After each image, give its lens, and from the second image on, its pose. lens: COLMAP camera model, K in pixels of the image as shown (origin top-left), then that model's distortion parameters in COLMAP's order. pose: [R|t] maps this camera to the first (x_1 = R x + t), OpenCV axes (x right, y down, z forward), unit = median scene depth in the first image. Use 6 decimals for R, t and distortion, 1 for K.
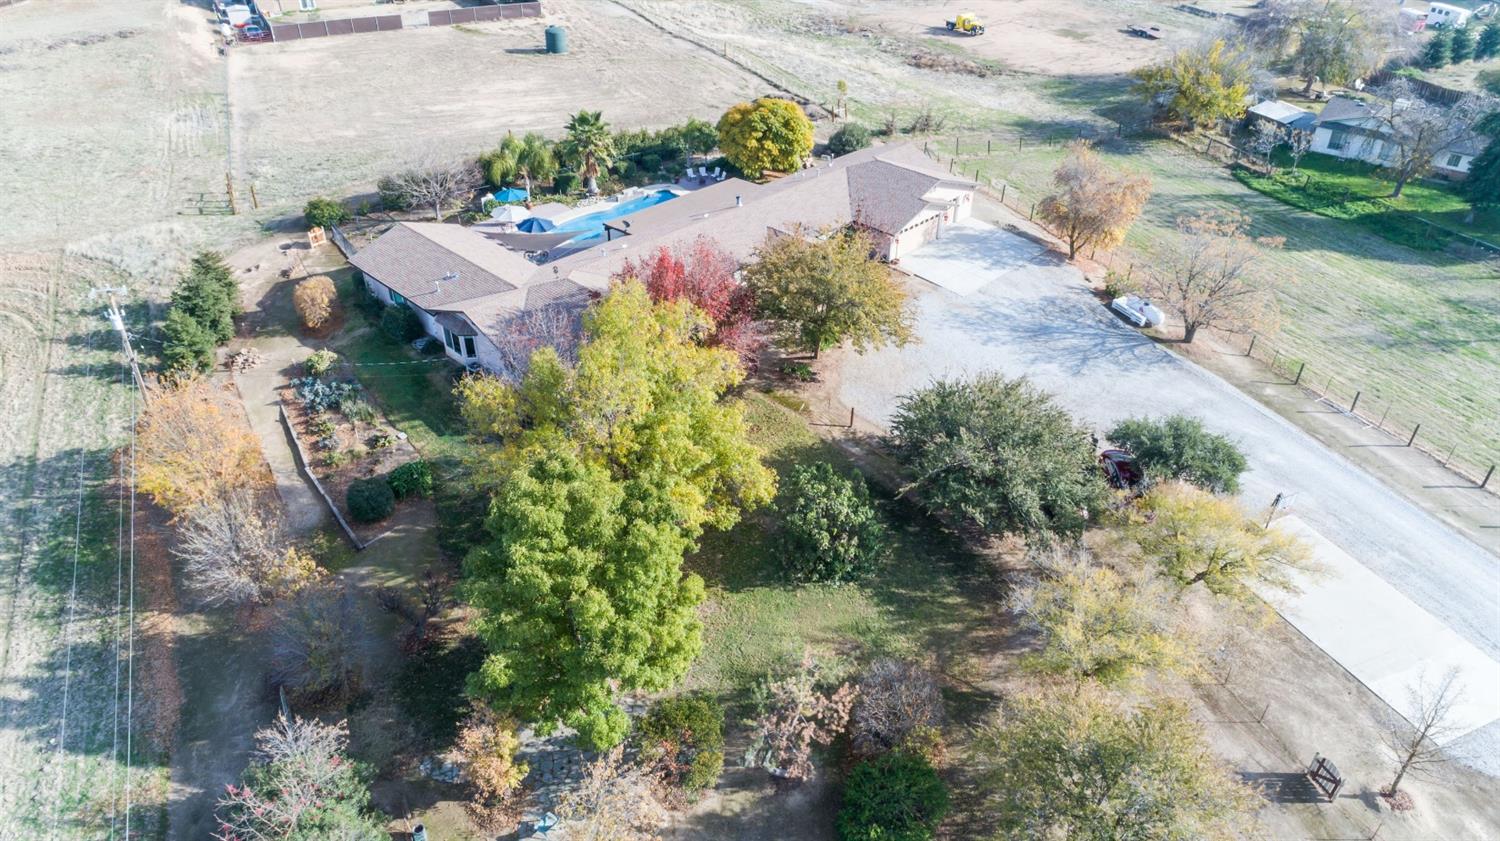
lens RADIAL K [[1001.7, 0, 752.8], [0, 1001.7, 417.7], [0, 0, 1]] dist [0.003593, 0.007000]
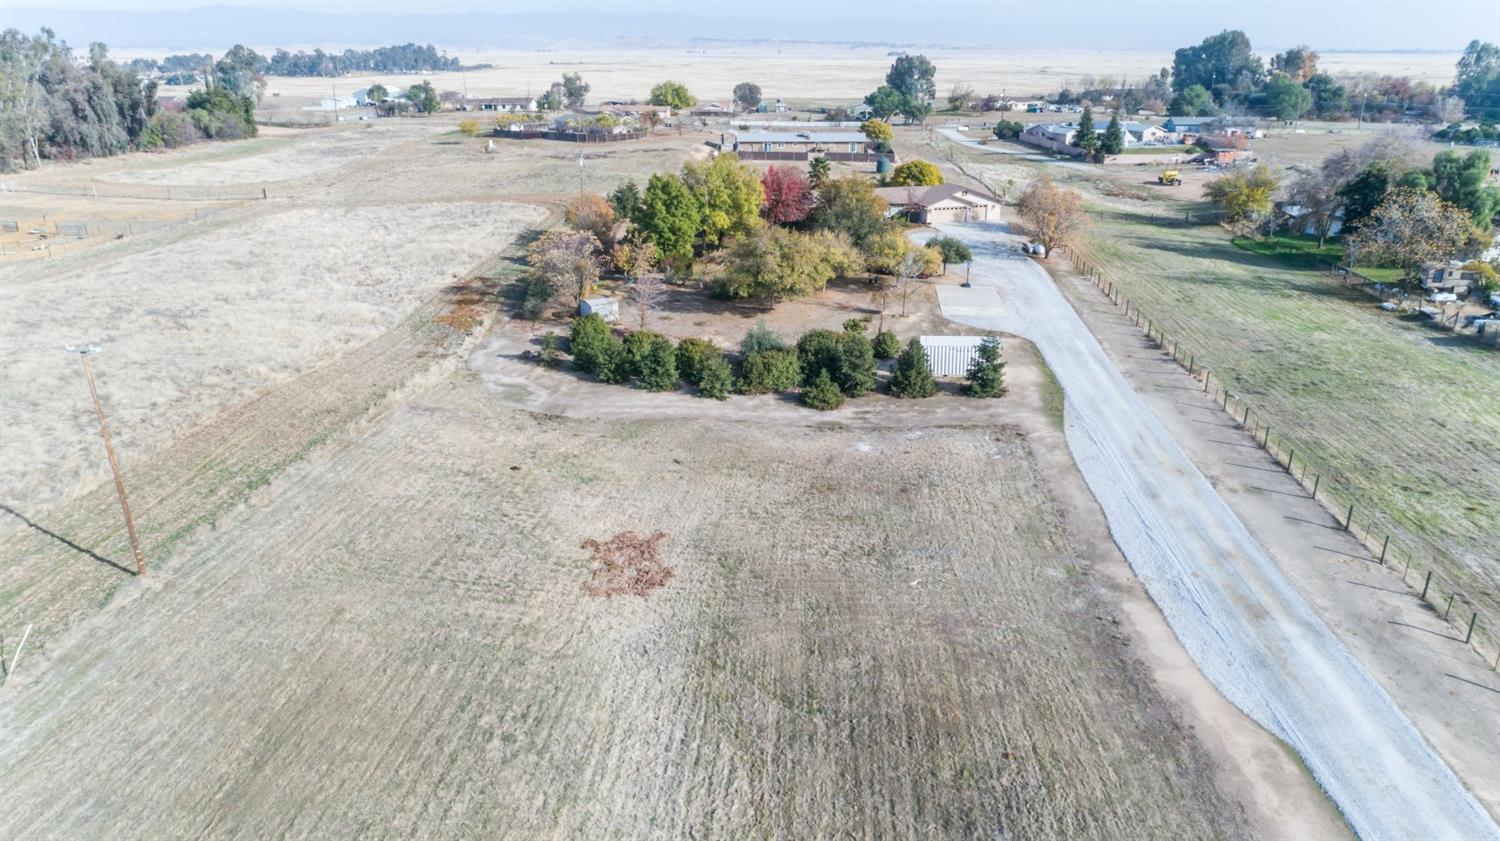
lens RADIAL K [[1001.7, 0, 756.2], [0, 1001.7, 425.3], [0, 0, 1]] dist [0.003593, 0.007000]
pose [[0.864586, 0.177792, -0.469980, 0.780495], [-0.281520, 0.946126, -0.159974, 0.572187], [0.416218, 0.270620, 0.868059, -0.652062]]
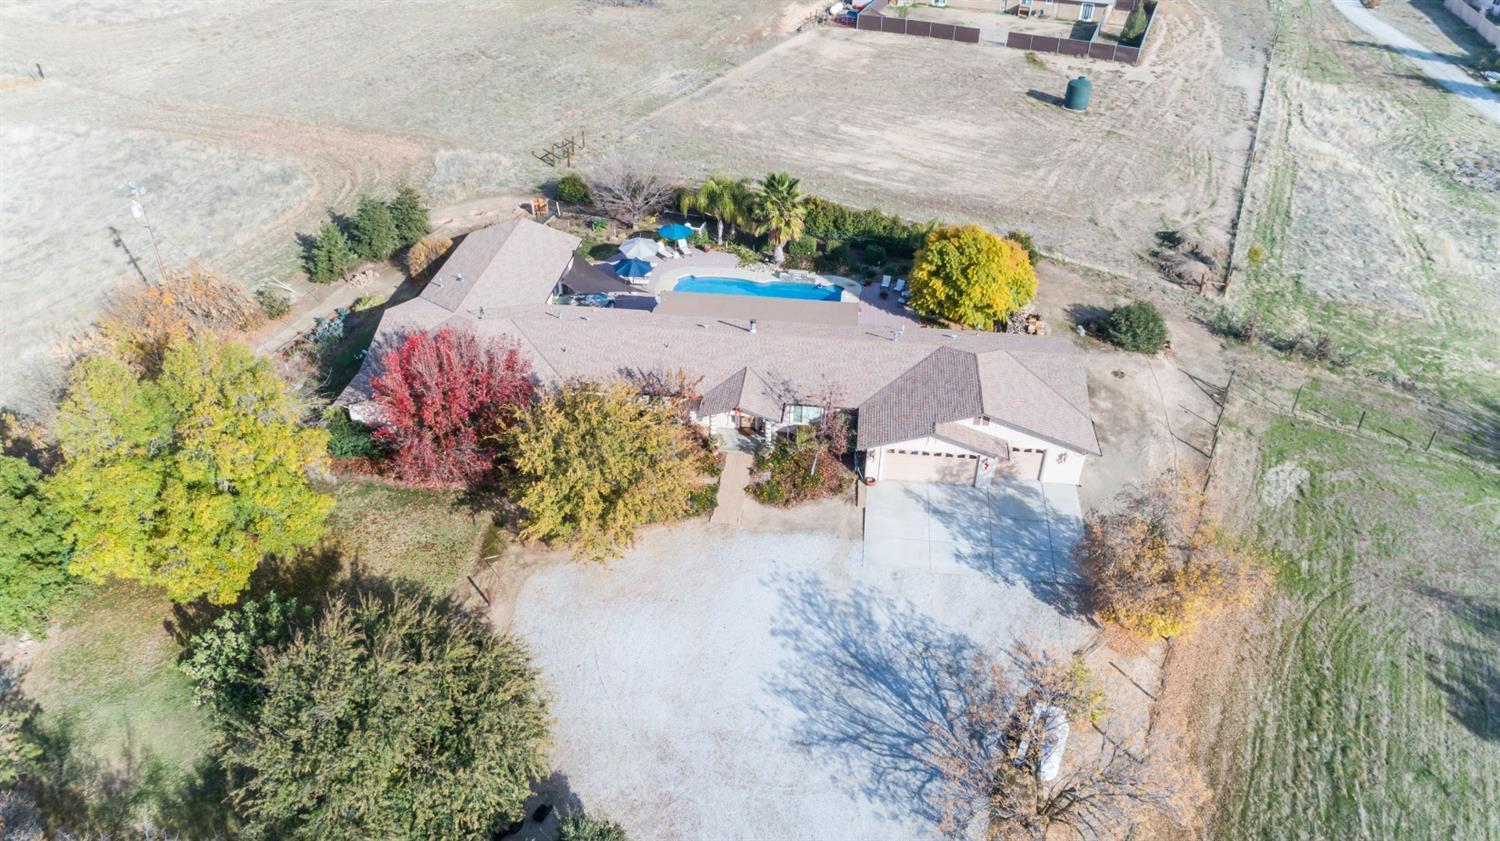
lens RADIAL K [[1001.7, 0, 749.7], [0, 1001.7, 418.8], [0, 0, 1]] dist [0.003593, 0.007000]
pose [[0.617242, 0.456164, -0.641036, 0.521352], [-0.442165, 0.875047, 0.196934, -0.291913], [0.650770, 0.161887, 0.741816, 0.360127]]
